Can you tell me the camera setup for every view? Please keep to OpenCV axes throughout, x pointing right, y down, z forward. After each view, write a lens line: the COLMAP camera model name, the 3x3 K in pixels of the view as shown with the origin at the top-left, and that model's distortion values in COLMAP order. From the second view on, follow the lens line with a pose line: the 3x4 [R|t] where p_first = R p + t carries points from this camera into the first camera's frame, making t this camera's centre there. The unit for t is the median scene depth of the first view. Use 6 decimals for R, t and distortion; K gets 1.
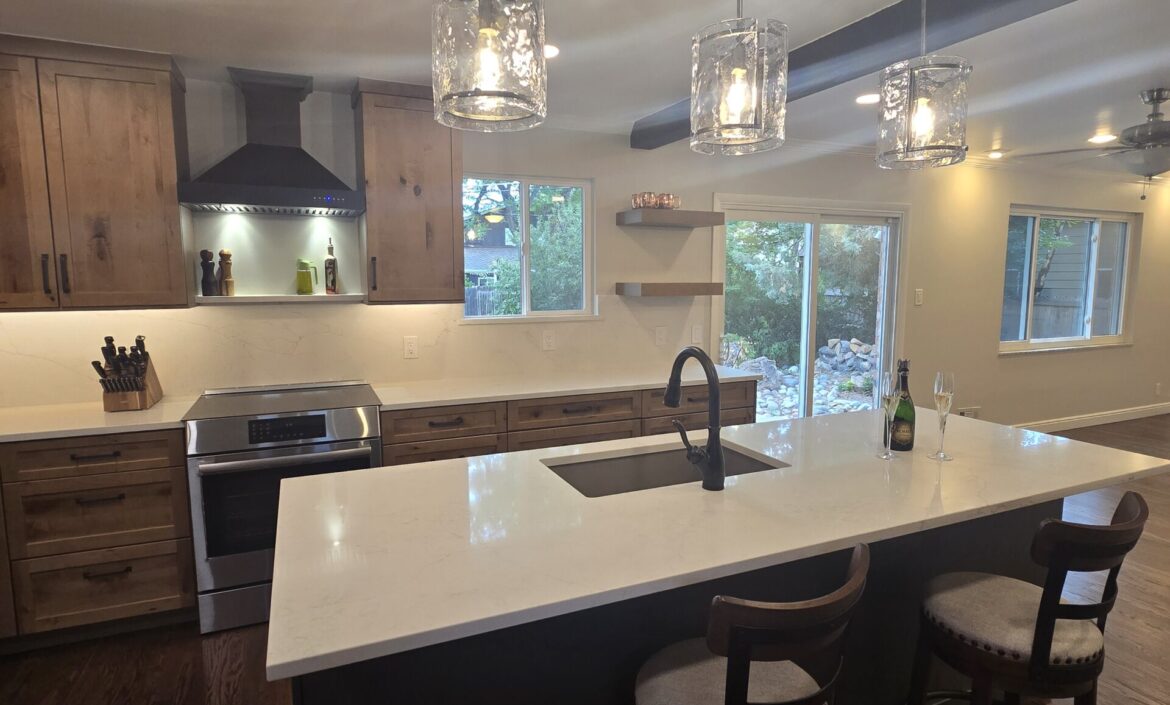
lens RADIAL K [[643.4, 0, 585.0], [0, 643.4, 352.5], [0, 0, 1]] dist [0.002463, 0.000634]
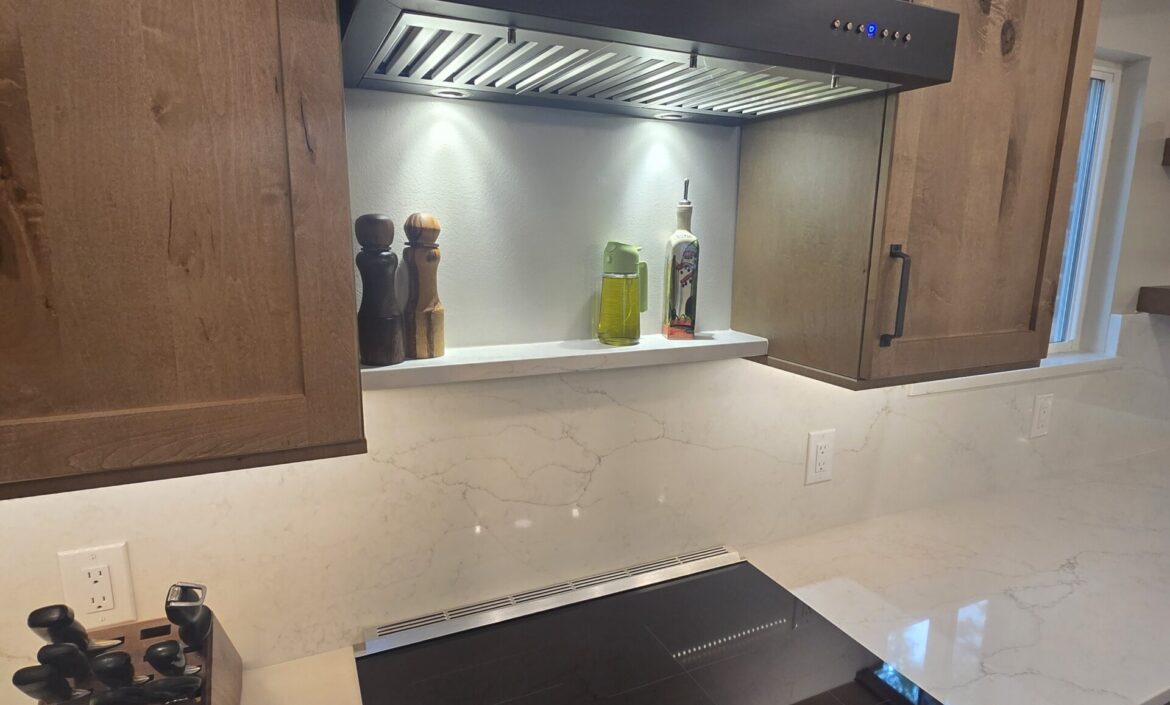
lens RADIAL K [[643.4, 0, 585.0], [0, 643.4, 352.5], [0, 0, 1]] dist [0.002463, 0.000634]
pose [[0.999426, 0.008477, 0.032795, -0.478569], [-0.010853, 0.997274, 0.072987, -0.113120], [-0.032087, -0.073301, 0.996794, 0.662865]]
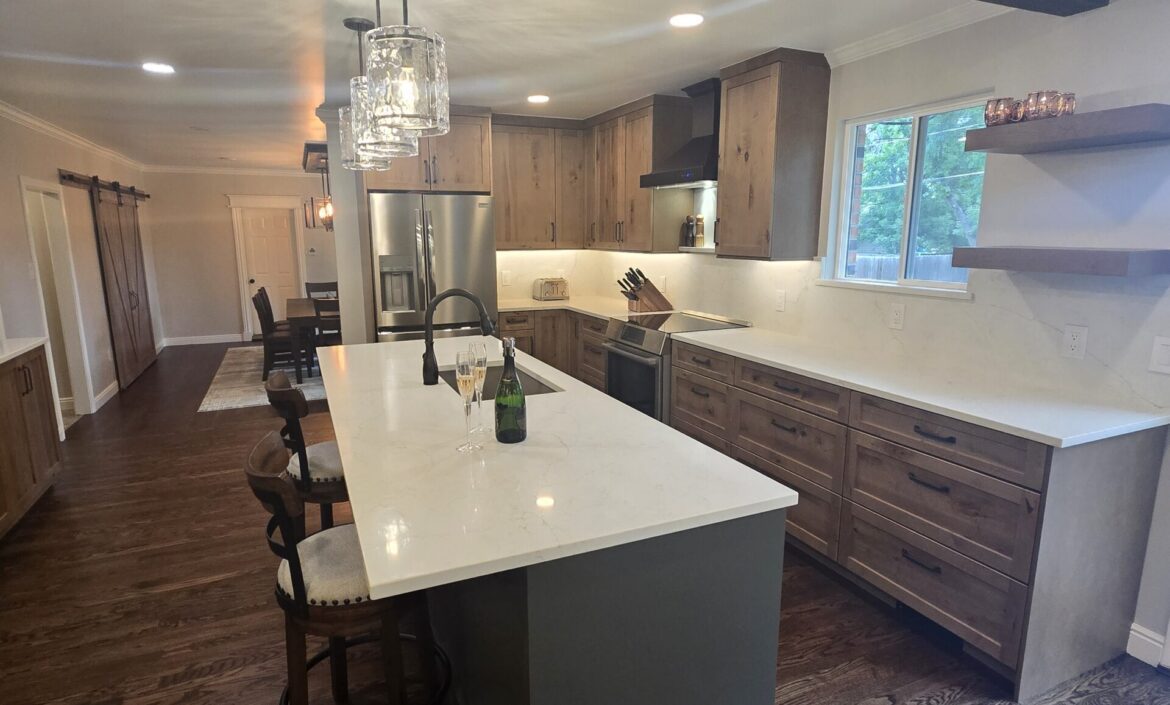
lens RADIAL K [[643.4, 0, 585.0], [0, 643.4, 352.5], [0, 0, 1]] dist [0.002463, 0.000634]
pose [[0.010587, 0.188379, -0.982039, 0.885588], [-0.119615, 0.975281, 0.185793, -0.093579], [0.992764, 0.115500, 0.032859, 0.716401]]
